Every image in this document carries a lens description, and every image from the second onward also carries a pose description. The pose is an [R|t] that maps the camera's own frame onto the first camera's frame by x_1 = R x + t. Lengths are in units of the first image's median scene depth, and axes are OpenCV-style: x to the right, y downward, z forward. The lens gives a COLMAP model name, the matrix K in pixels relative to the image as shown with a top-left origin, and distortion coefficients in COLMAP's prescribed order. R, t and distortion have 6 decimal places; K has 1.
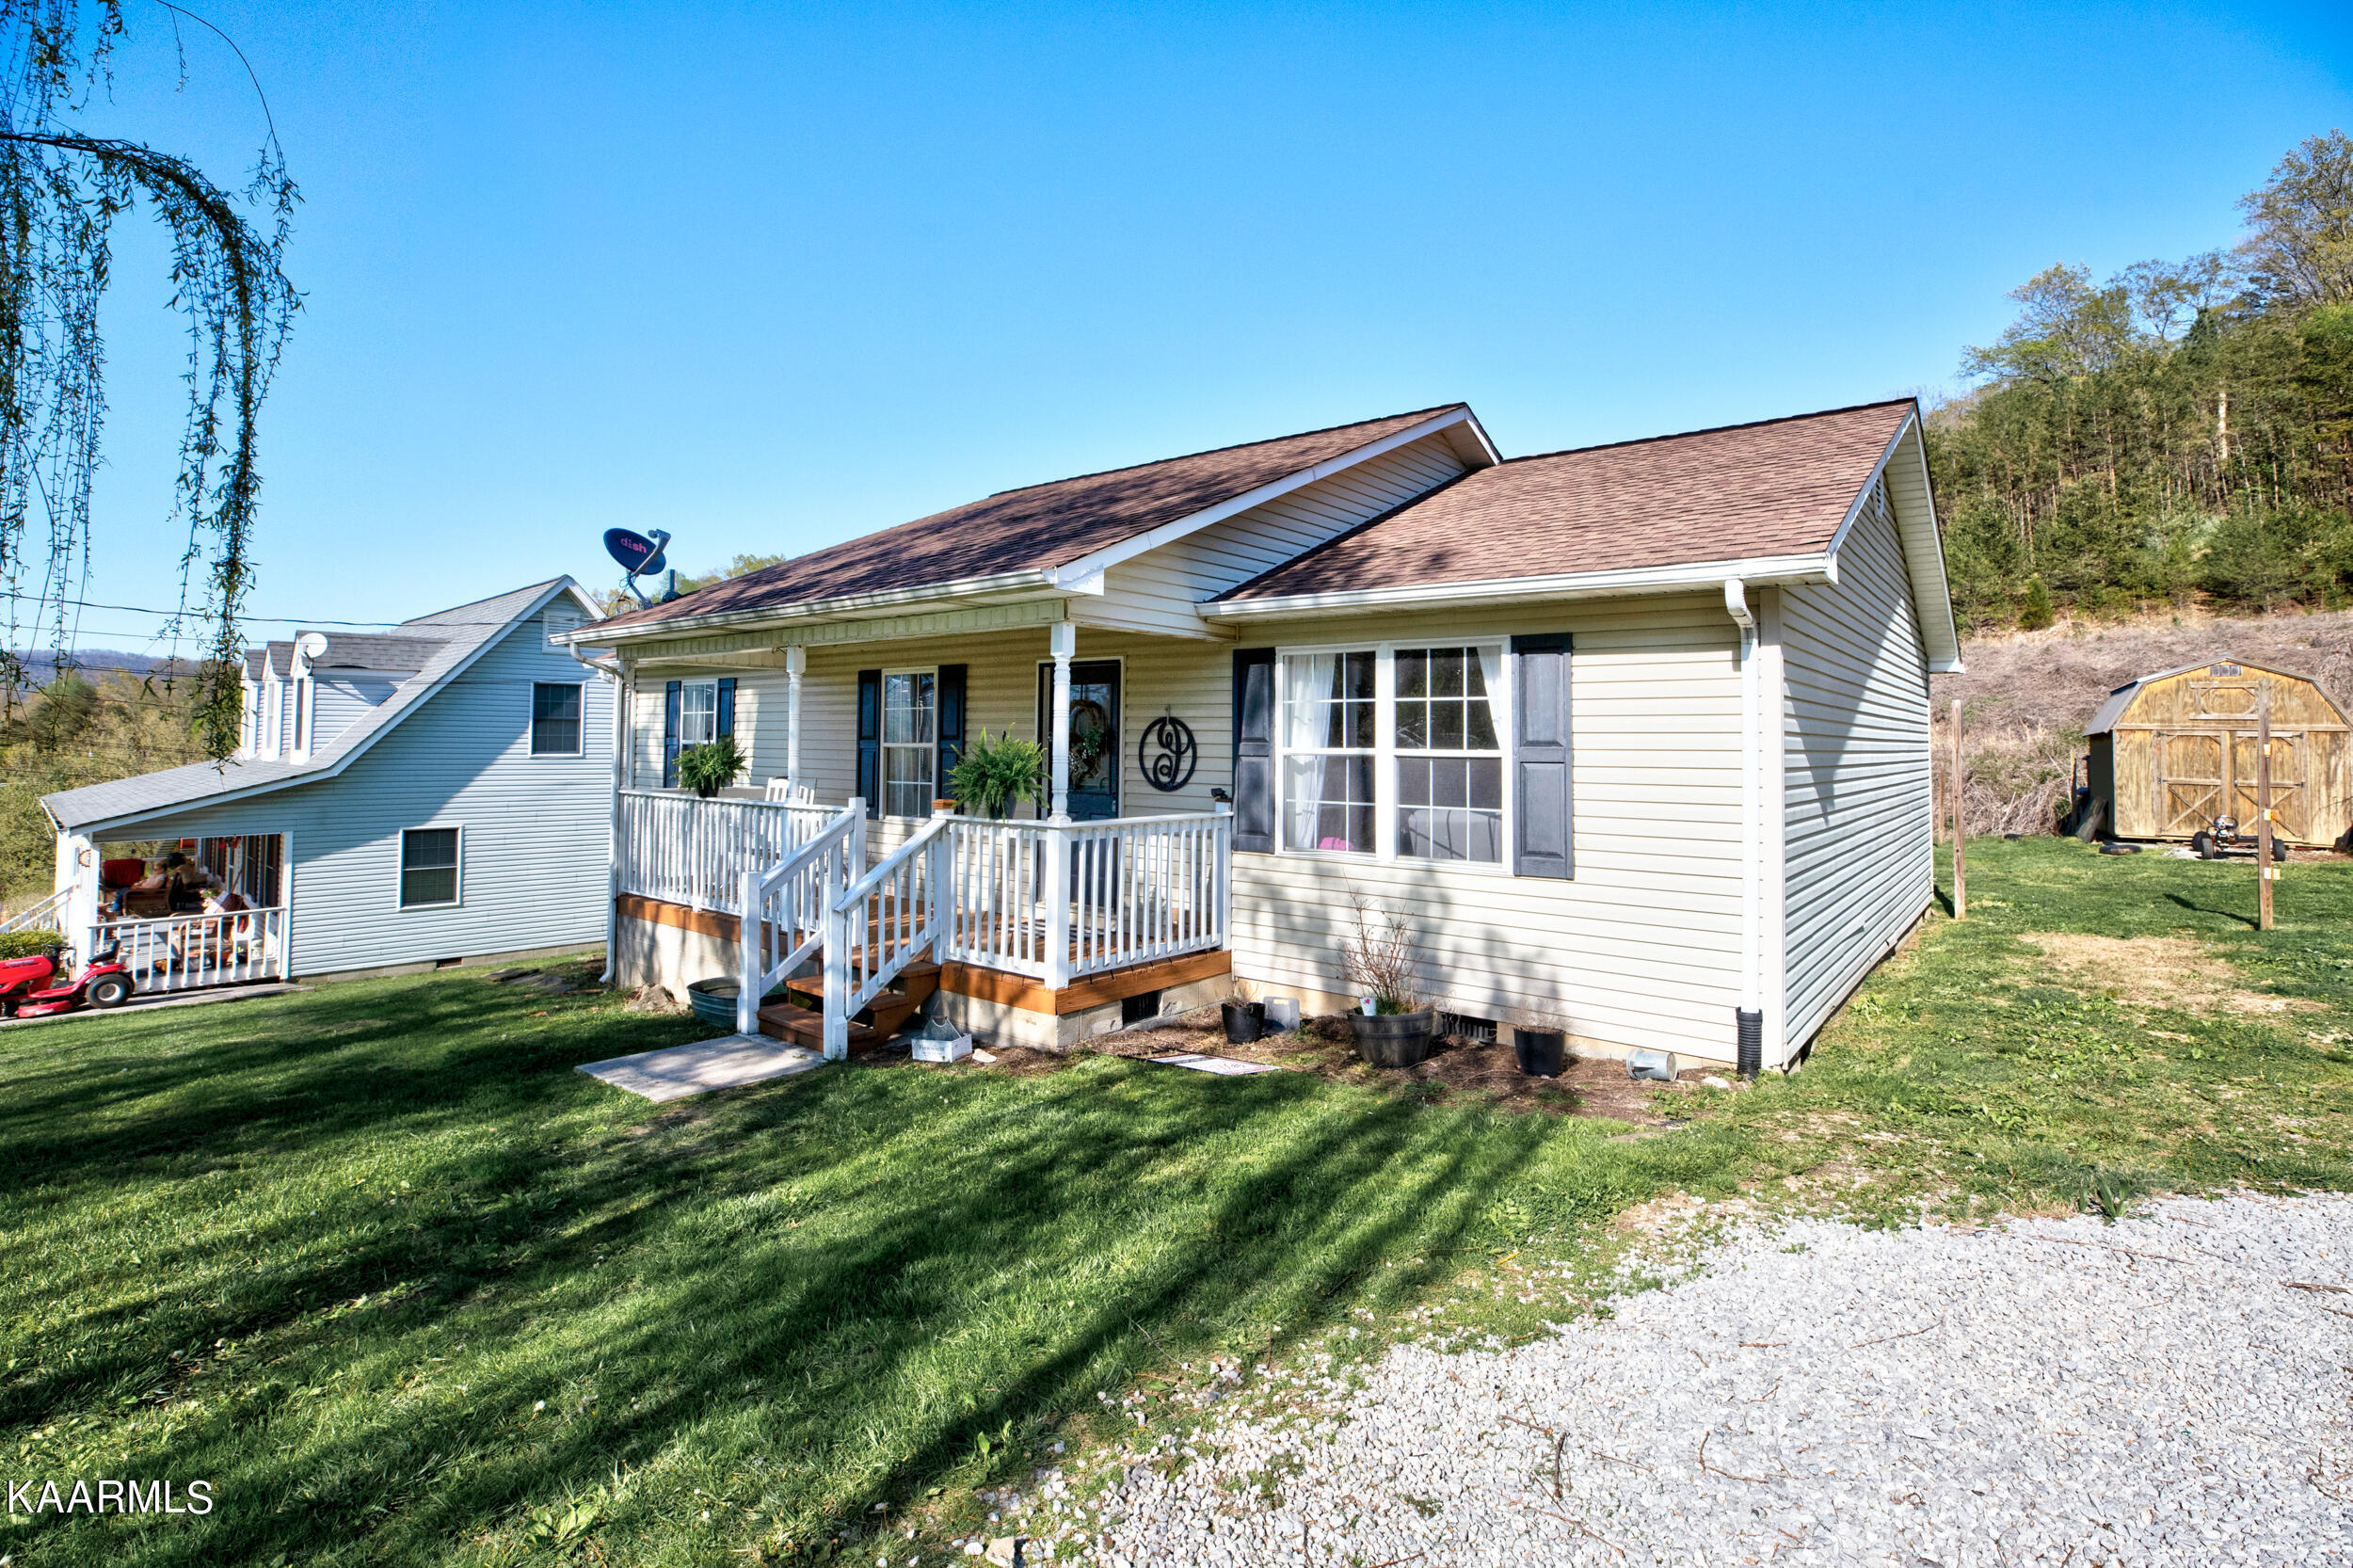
lens RADIAL K [[1061.7, 0, 1175.9], [0, 1061.7, 783.5], [0, 0, 1]] dist [-0.006058, 0.001154]
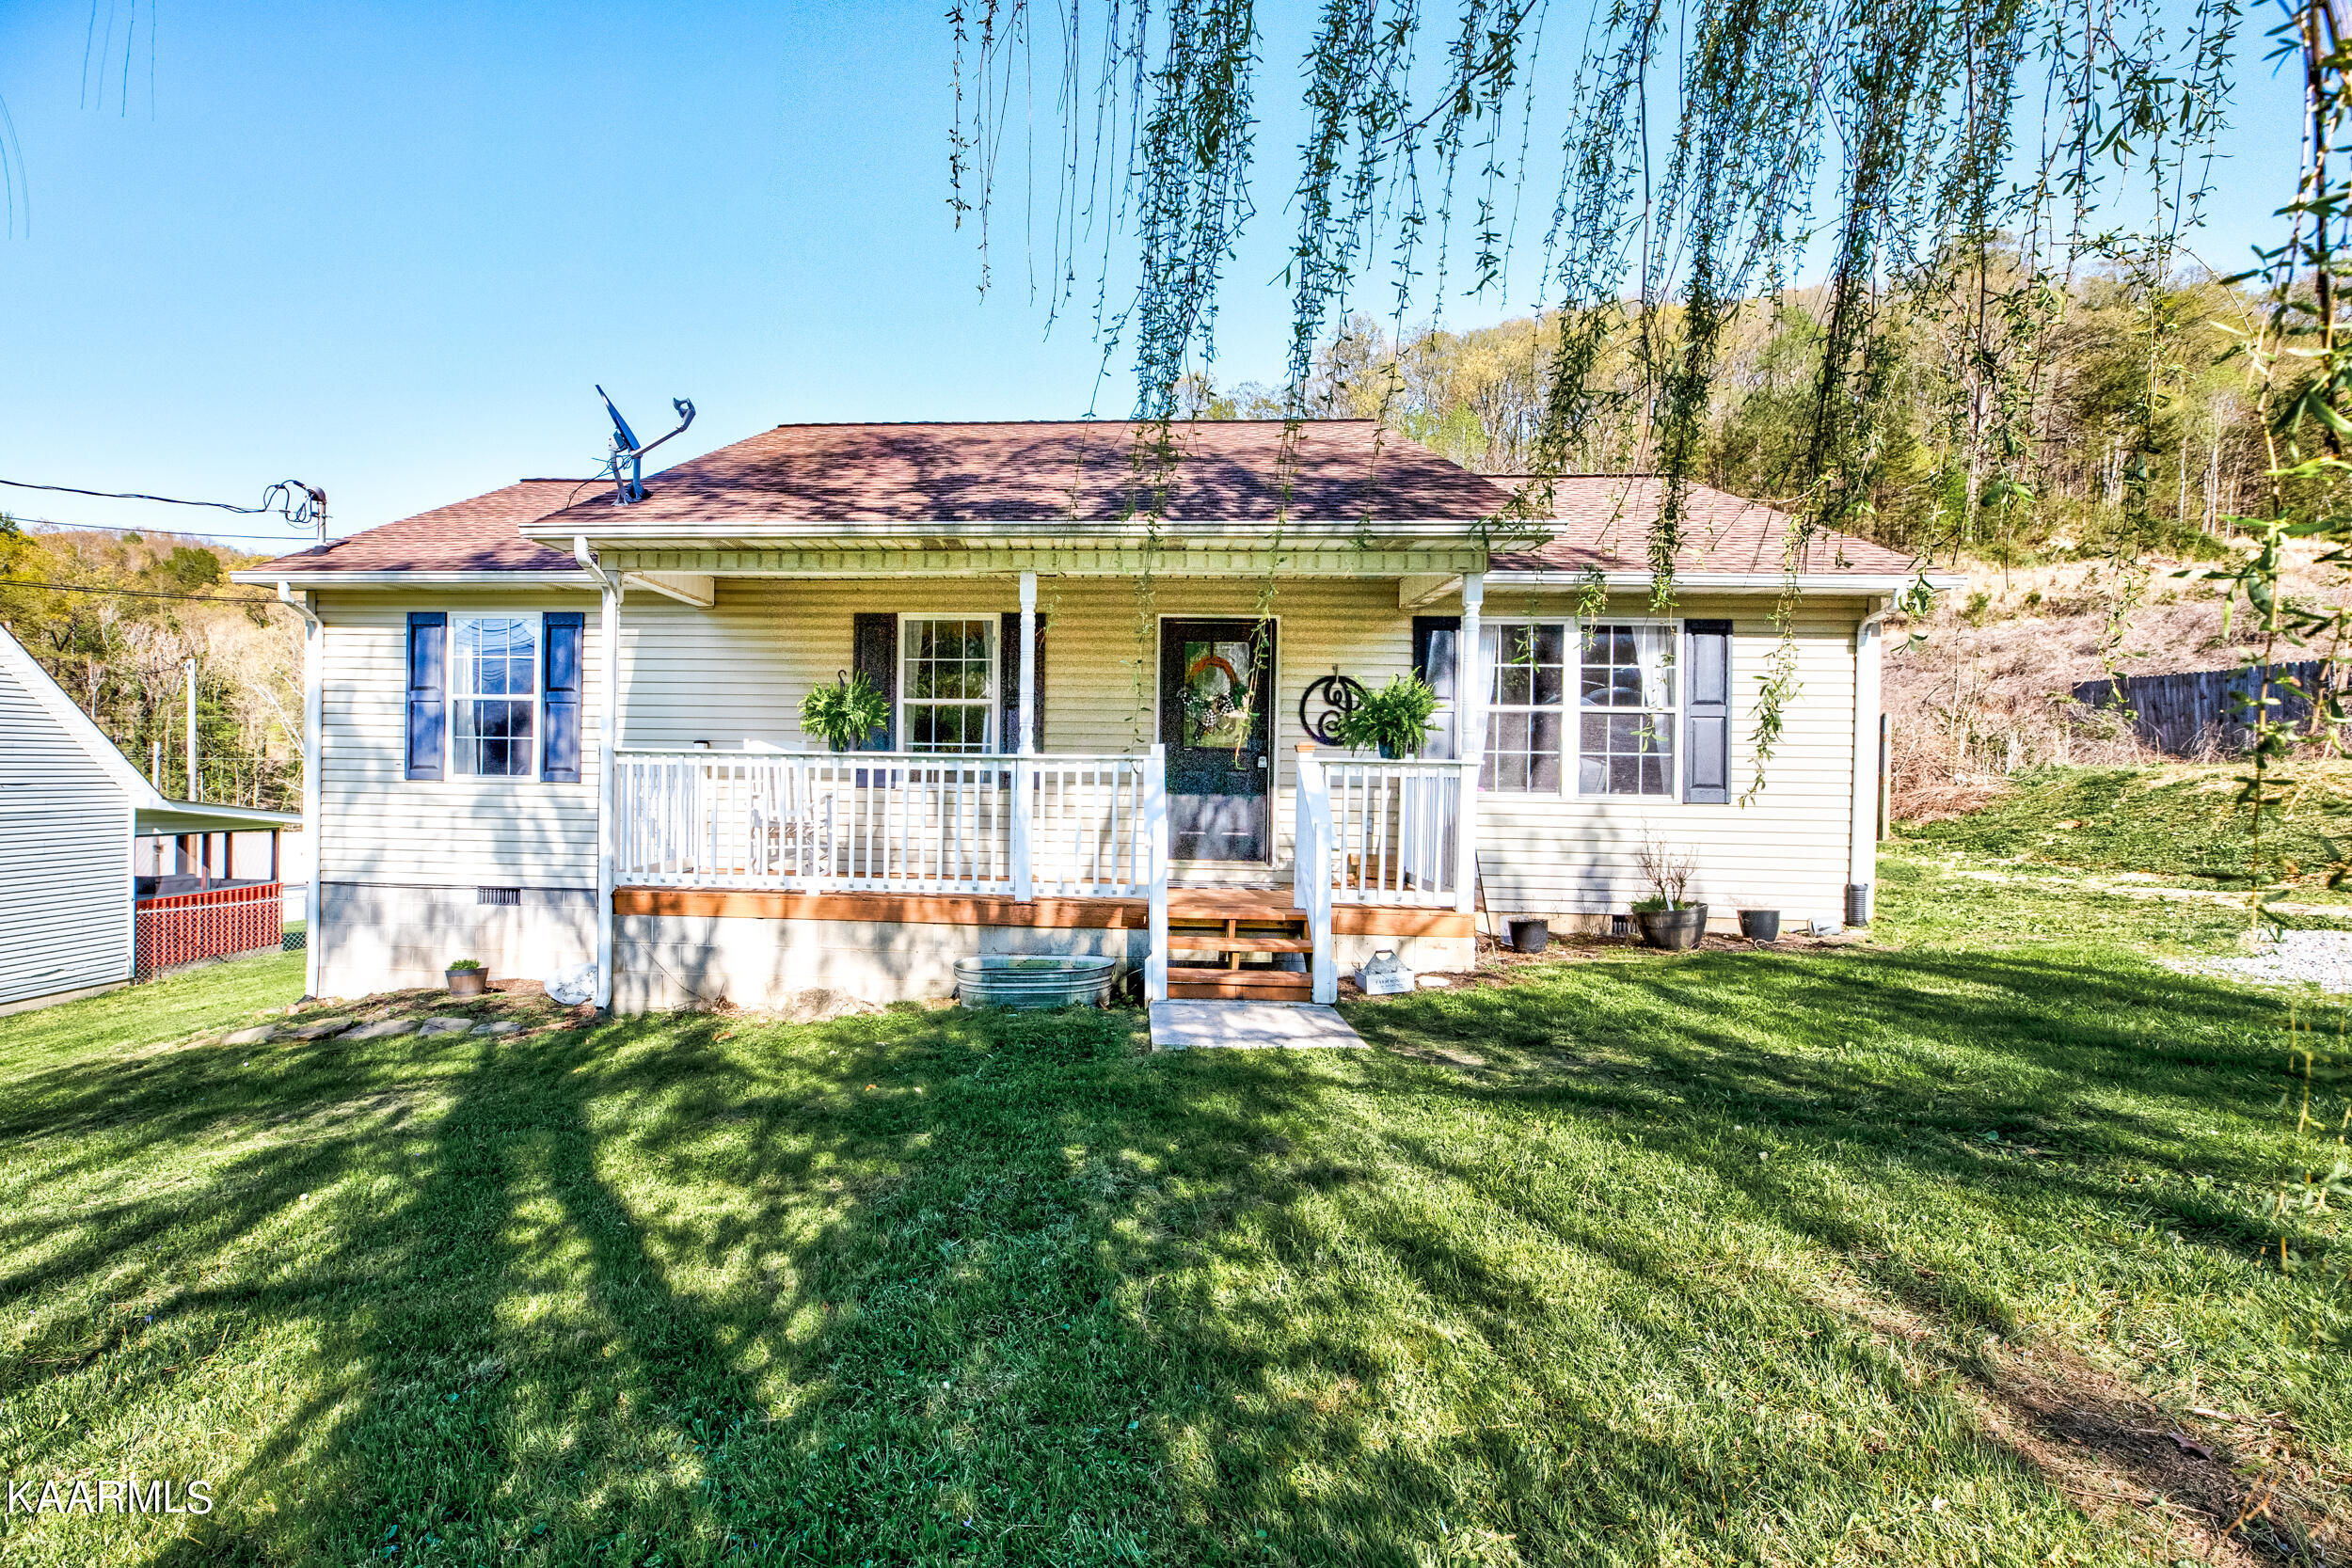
lens RADIAL K [[1061.1, 0, 1172.8], [0, 1061.1, 777.0], [0, 0, 1]] dist [-0.006058, 0.001154]
pose [[0.827210, -0.002349, 0.561888, -0.844126], [0.013577, 0.999783, -0.015808, 0.060454], [-0.561729, 0.020705, 0.827062, 0.249722]]
